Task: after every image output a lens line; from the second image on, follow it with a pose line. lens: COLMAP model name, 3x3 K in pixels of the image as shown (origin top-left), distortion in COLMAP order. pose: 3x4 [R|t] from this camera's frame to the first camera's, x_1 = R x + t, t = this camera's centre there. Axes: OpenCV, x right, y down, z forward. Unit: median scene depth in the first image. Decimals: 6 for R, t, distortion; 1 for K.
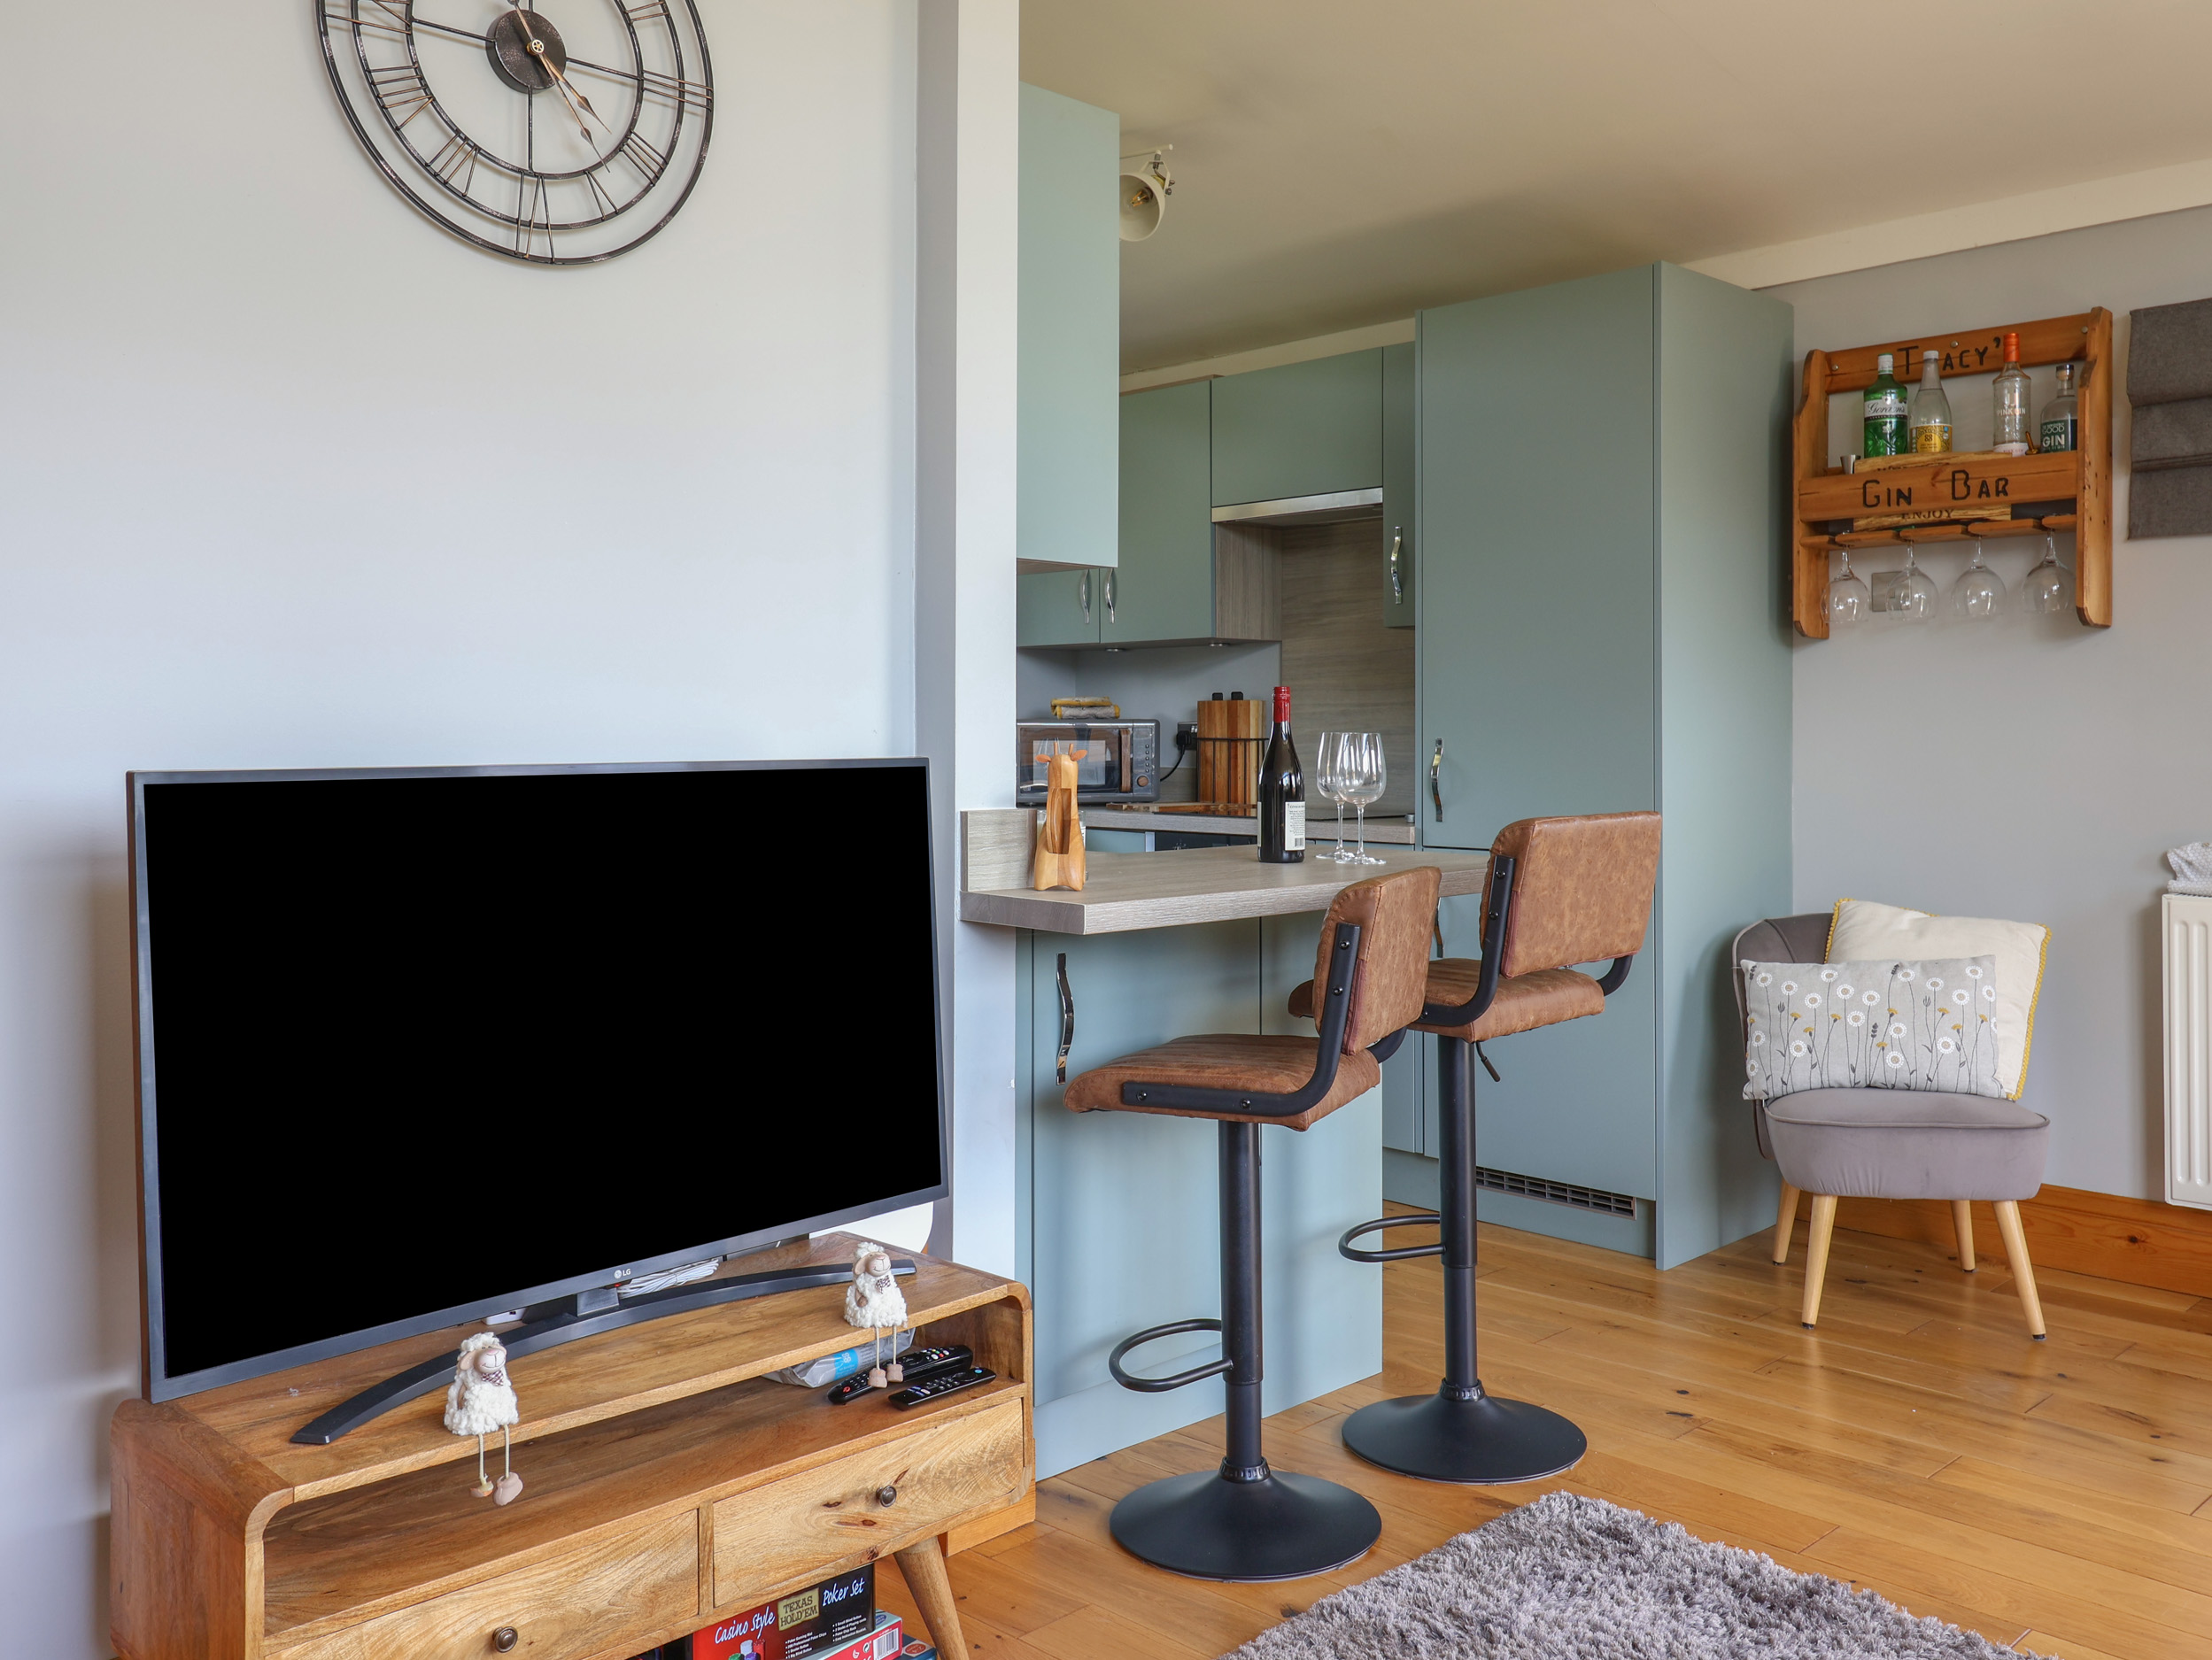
lens RADIAL K [[1863.0, 0, 1107.3], [0, 1863.0, 825.4], [0, 0, 1]] dist [-0.007716, -0.003011]
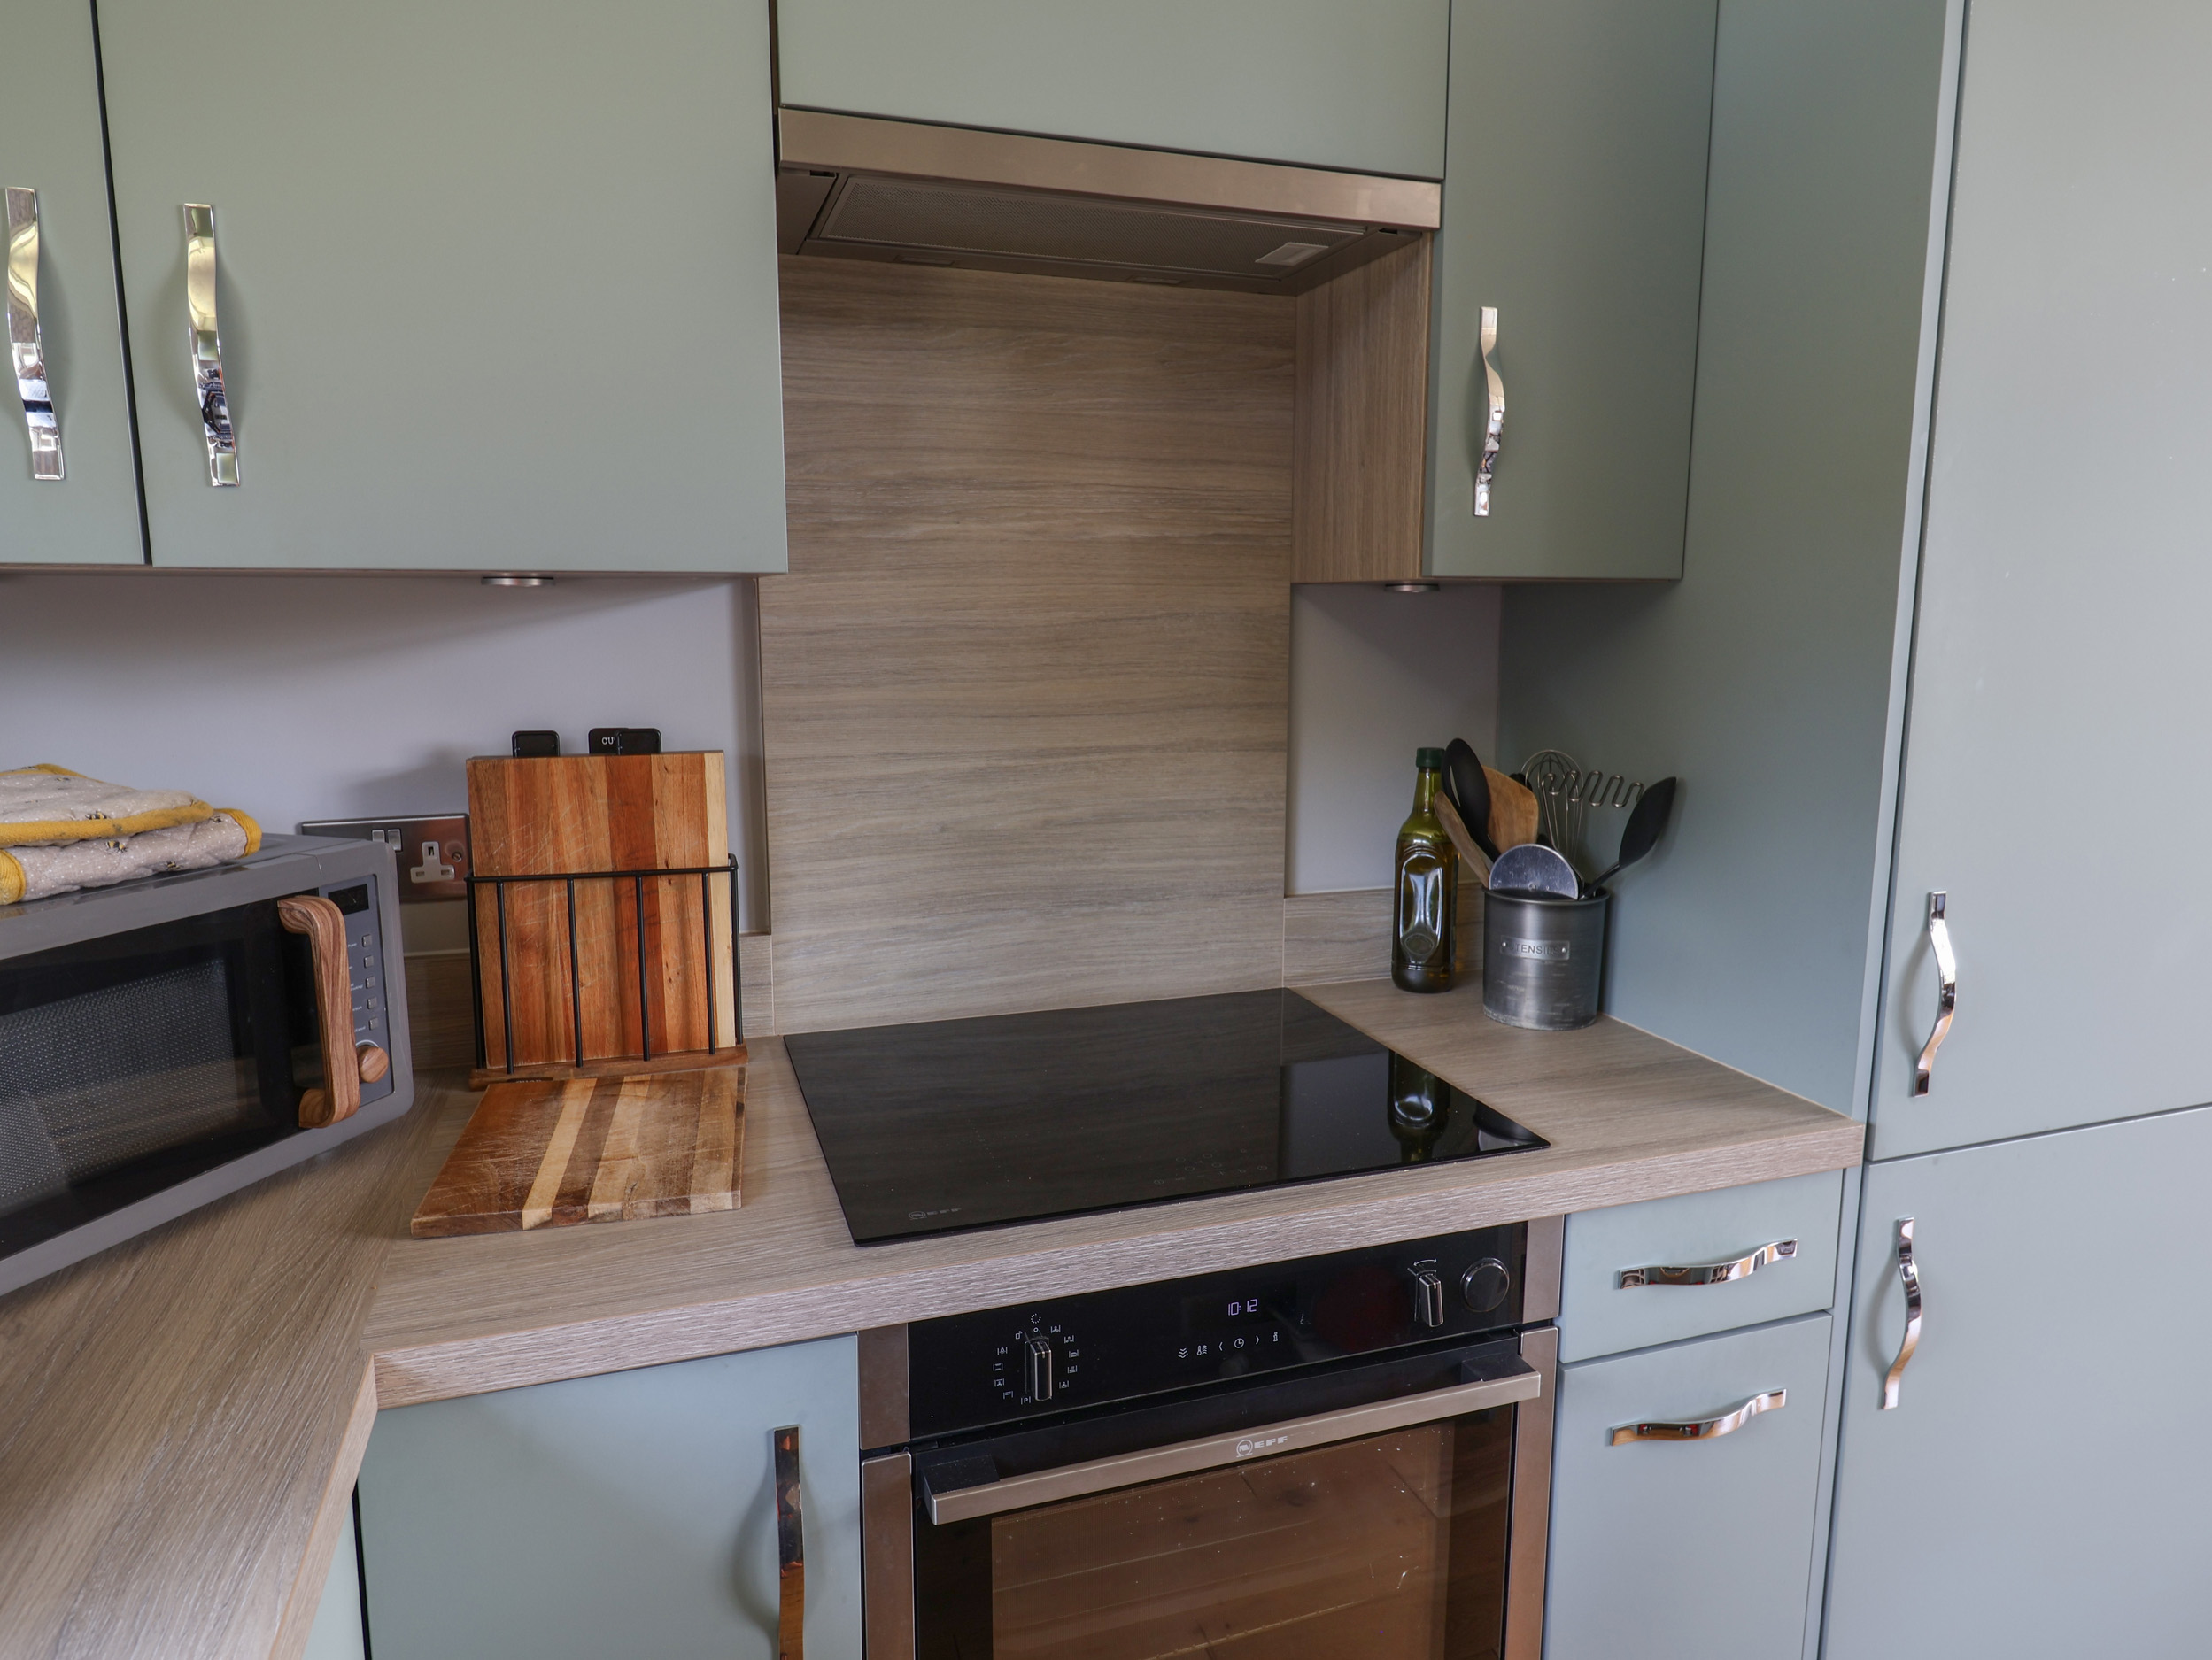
lens RADIAL K [[1410.9, 0, 1108.1], [0, 1410.9, 823.2], [0, 0, 1]] dist [-0.006027, -0.000395]
pose [[0.429241, -0.130909, 0.893653, -0.121446], [0.041535, 0.991255, 0.125257, -0.083120], [-0.902234, -0.016648, 0.430925, 0.817414]]
